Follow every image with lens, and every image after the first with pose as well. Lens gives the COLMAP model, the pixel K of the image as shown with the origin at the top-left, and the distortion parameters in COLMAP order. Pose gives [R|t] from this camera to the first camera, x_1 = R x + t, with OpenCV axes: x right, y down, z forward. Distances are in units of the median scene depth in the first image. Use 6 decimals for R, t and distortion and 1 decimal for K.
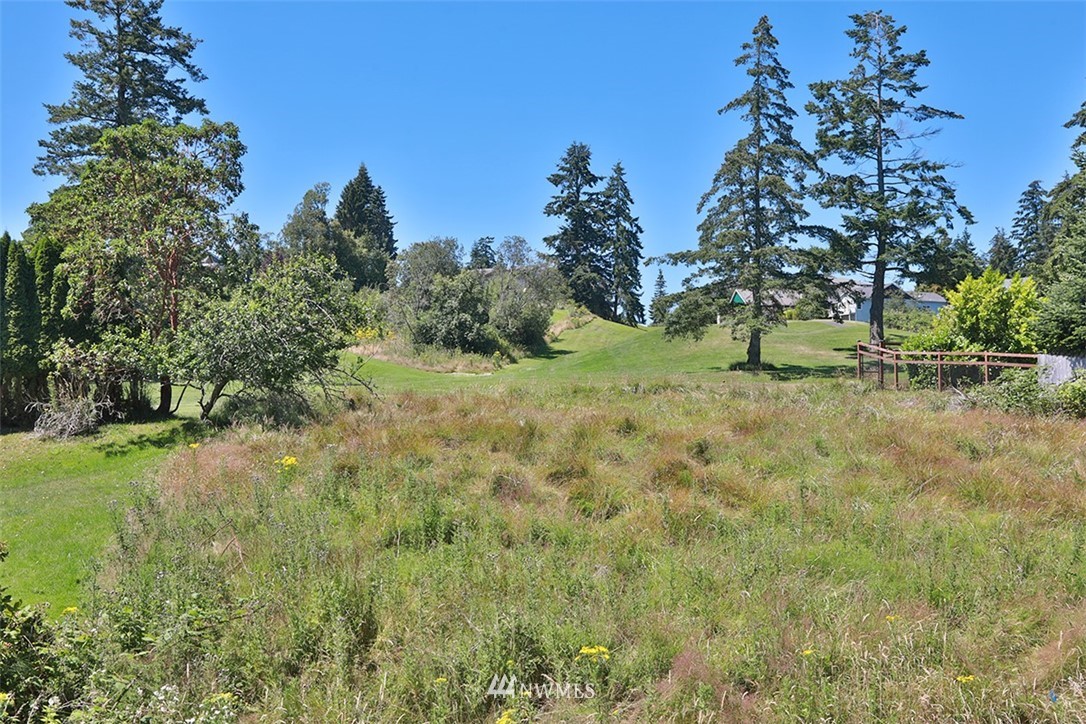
lens RADIAL K [[1270.6, 0, 543.6], [0, 1270.6, 360.3], [0, 0, 1]] dist [-0.005178, 0.000000]
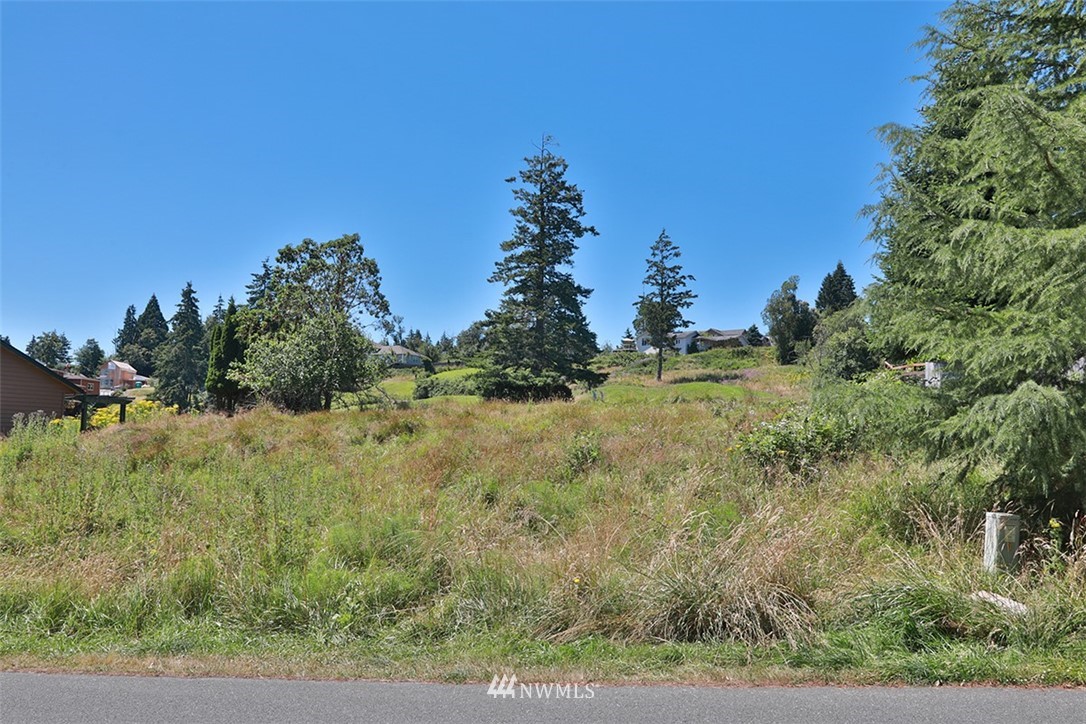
lens RADIAL K [[833.3, 0, 548.5], [0, 833.3, 359.3], [0, 0, 1]] dist [-0.078665, -0.000366]
pose [[0.840539, -0.038698, -0.540367, 0.180205], [0.010238, 0.998402, -0.055575, 0.013603], [0.541654, 0.041181, 0.839592, 0.073924]]
